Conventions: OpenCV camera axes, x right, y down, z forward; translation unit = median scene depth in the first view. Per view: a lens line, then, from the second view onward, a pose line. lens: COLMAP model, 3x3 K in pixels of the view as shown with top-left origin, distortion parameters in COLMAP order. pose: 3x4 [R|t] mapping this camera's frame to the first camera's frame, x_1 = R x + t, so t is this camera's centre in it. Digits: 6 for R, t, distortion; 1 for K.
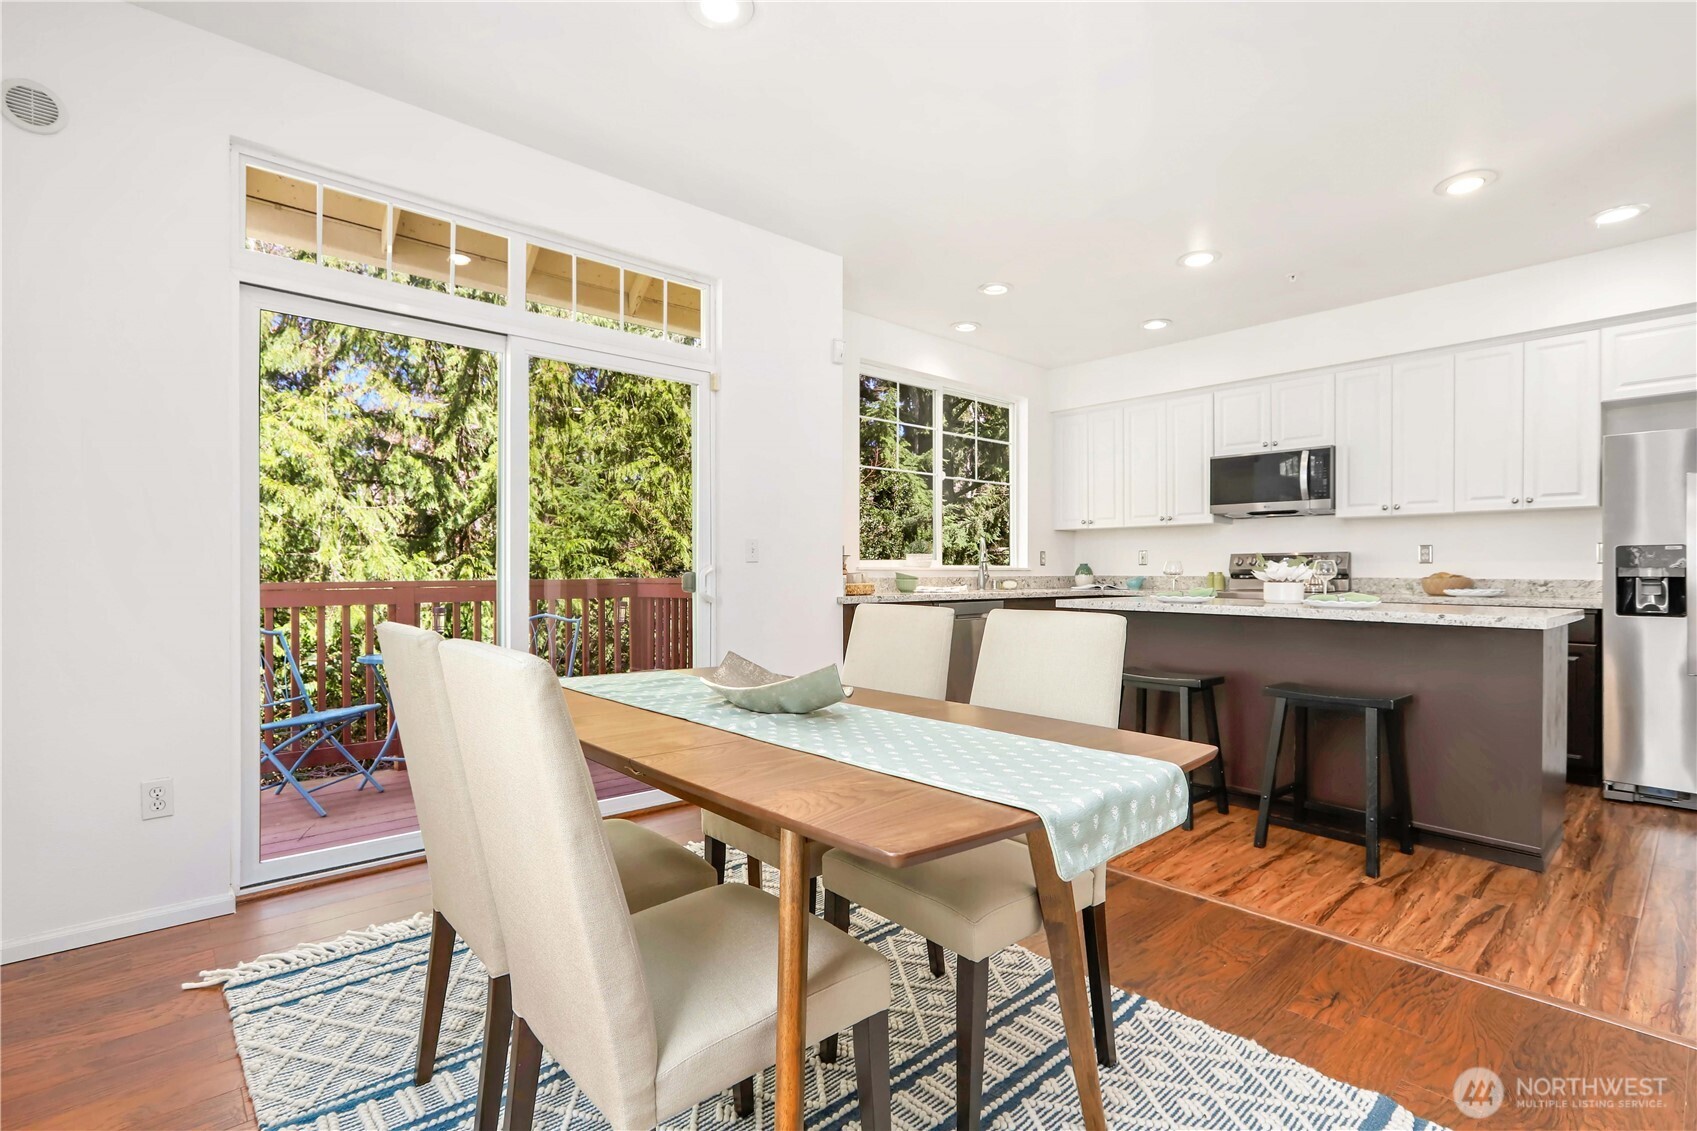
lens RADIAL K [[788.5, 0, 872.5], [0, 788.5, 572.5], [0, 0, 1]] dist [0.011284, -0.000225]
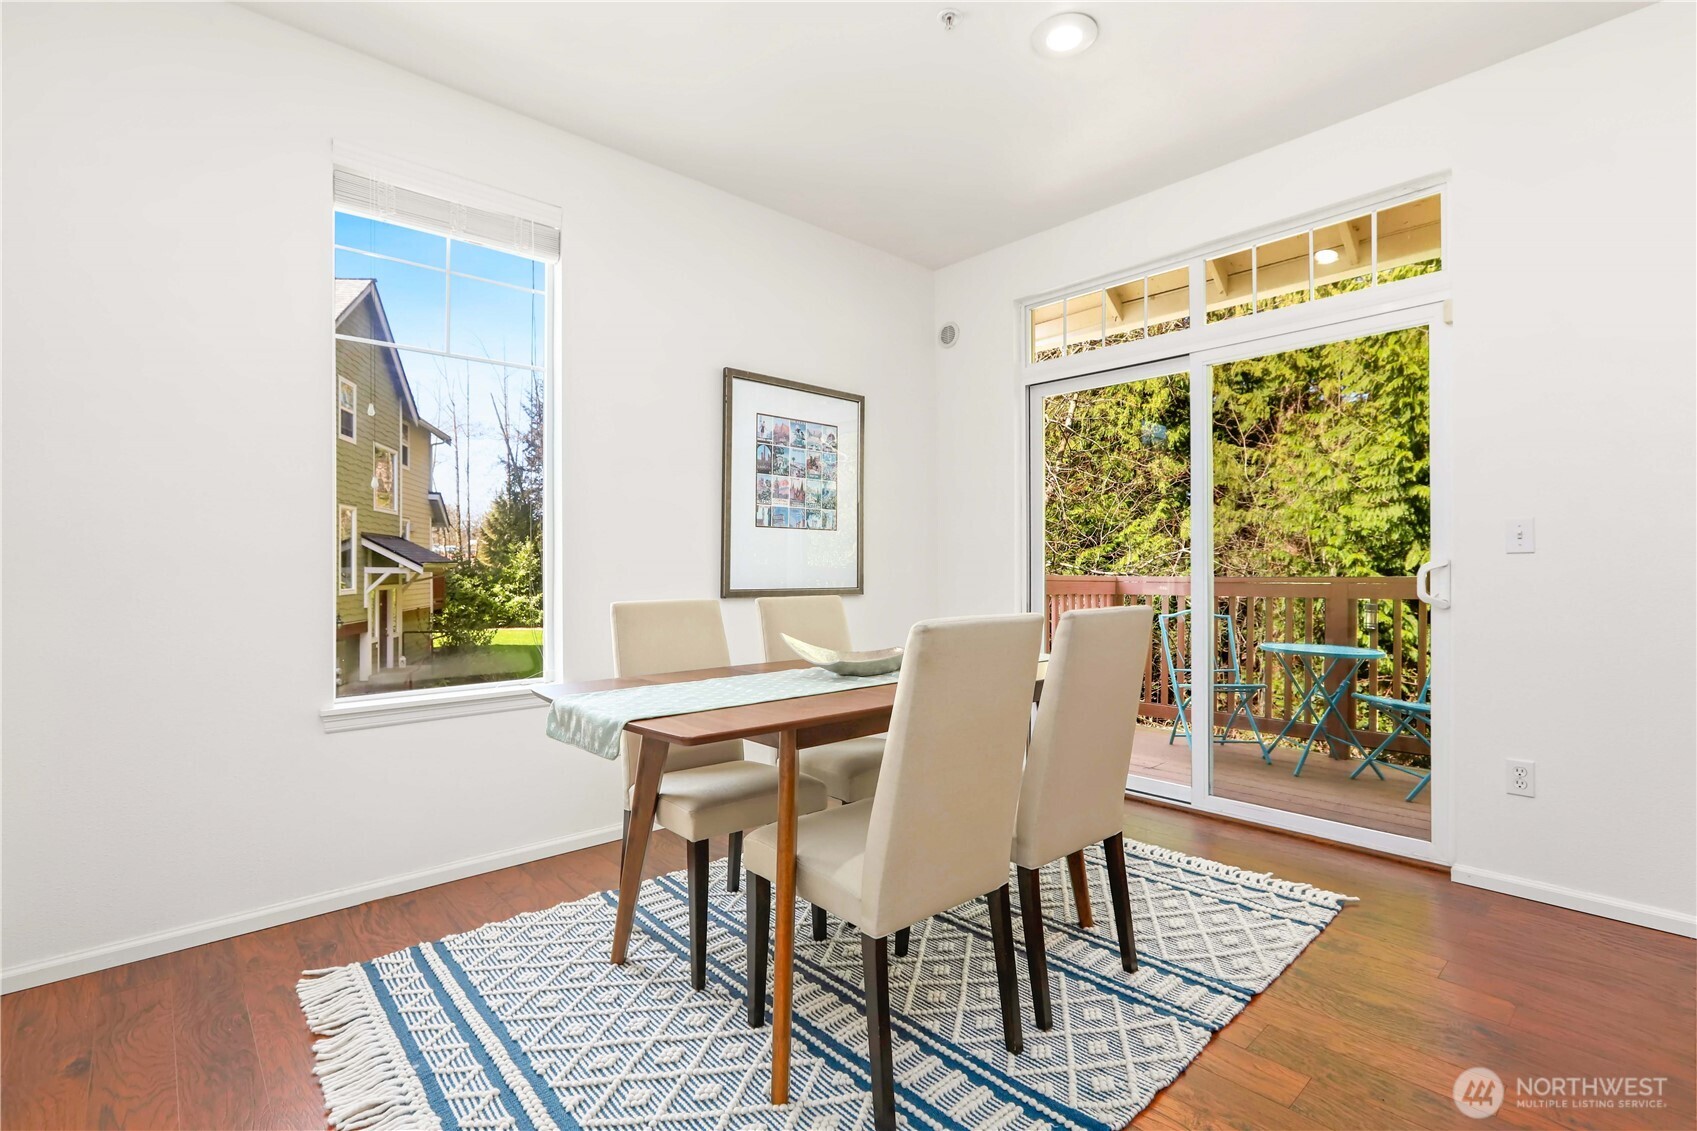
lens RADIAL K [[788.4, 0, 852.8], [0, 788.4, 564.6], [0, 0, 1]] dist [-0.003444, 0.000251]
pose [[-0.005196, -0.004463, -0.999977, 0.169573], [-0.003531, 0.999984, -0.004444, 0.000952], [0.999980, 0.003507, -0.005212, 0.141999]]
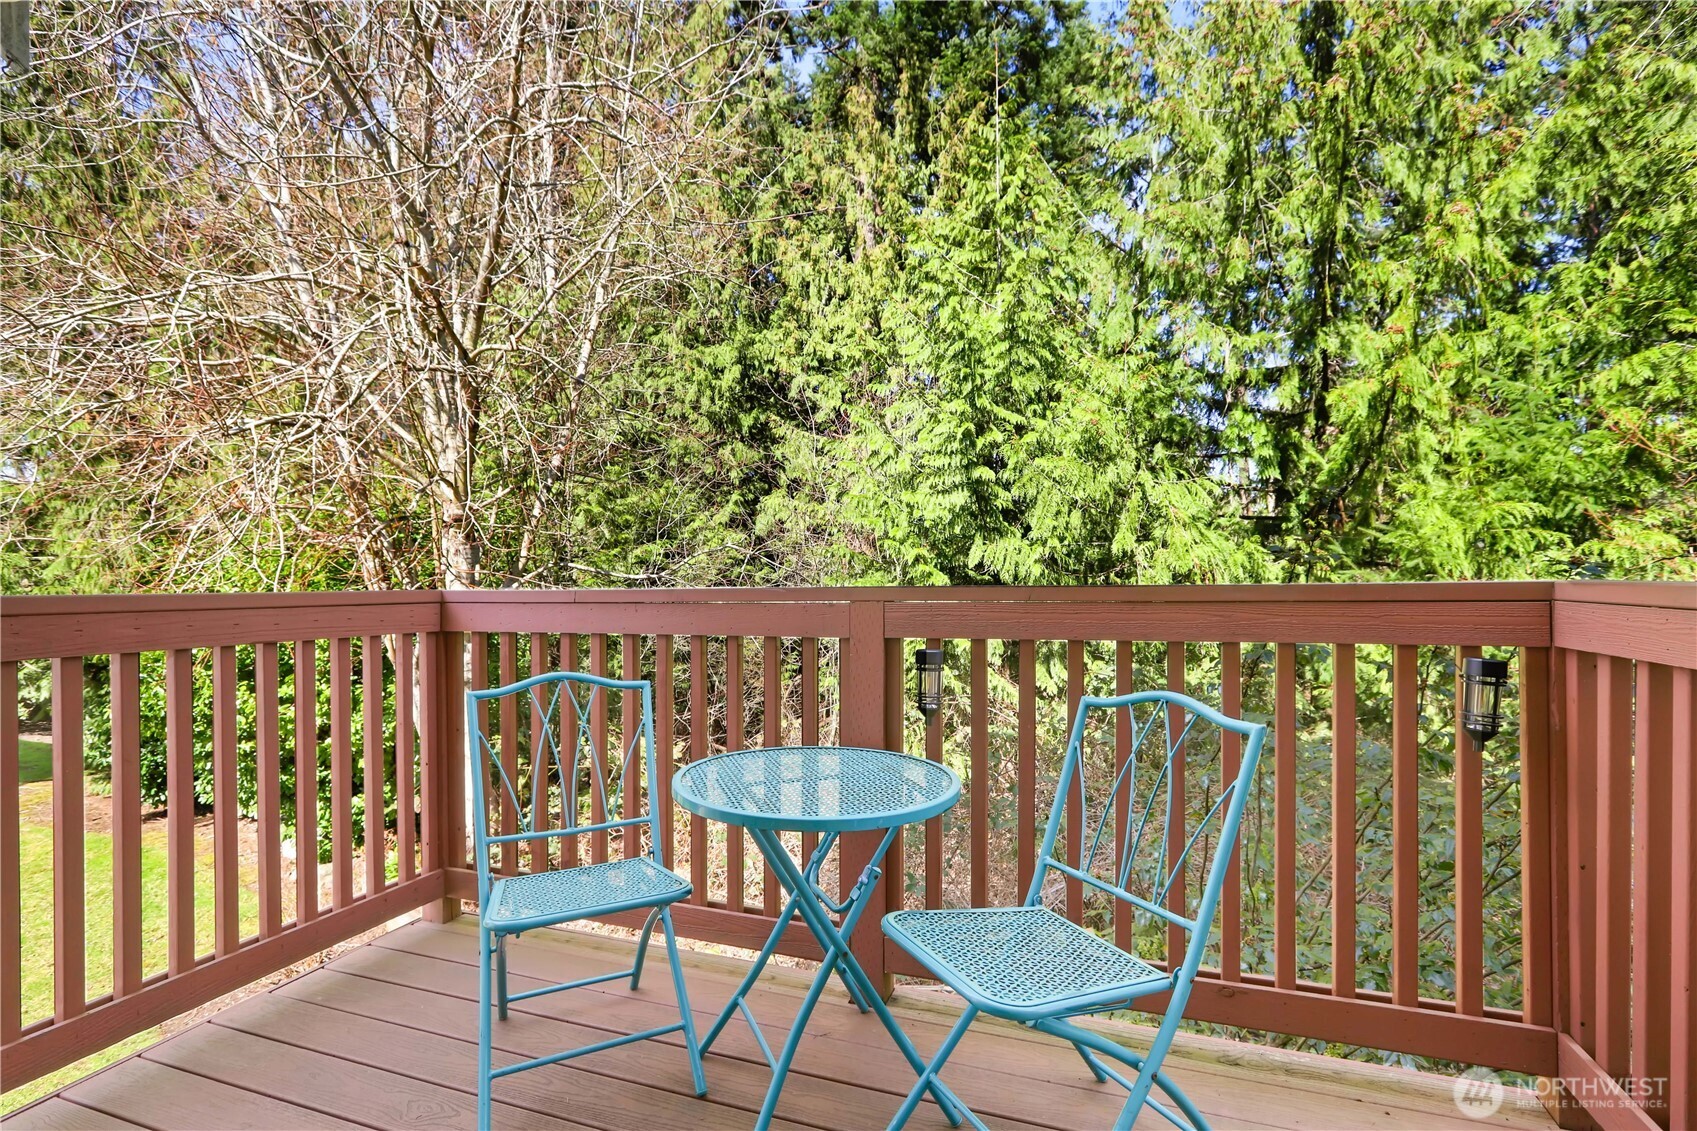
lens RADIAL K [[779.2, 0, 848.8], [0, 779.2, 569.9], [0, 0, 1]] dist [0.000506, 0.000695]
pose [[0.449325, -0.001324, -0.893367, -0.075765], [0.010483, 0.999938, 0.003790, -0.000742], [0.893307, -0.011068, 0.449311, 0.302725]]
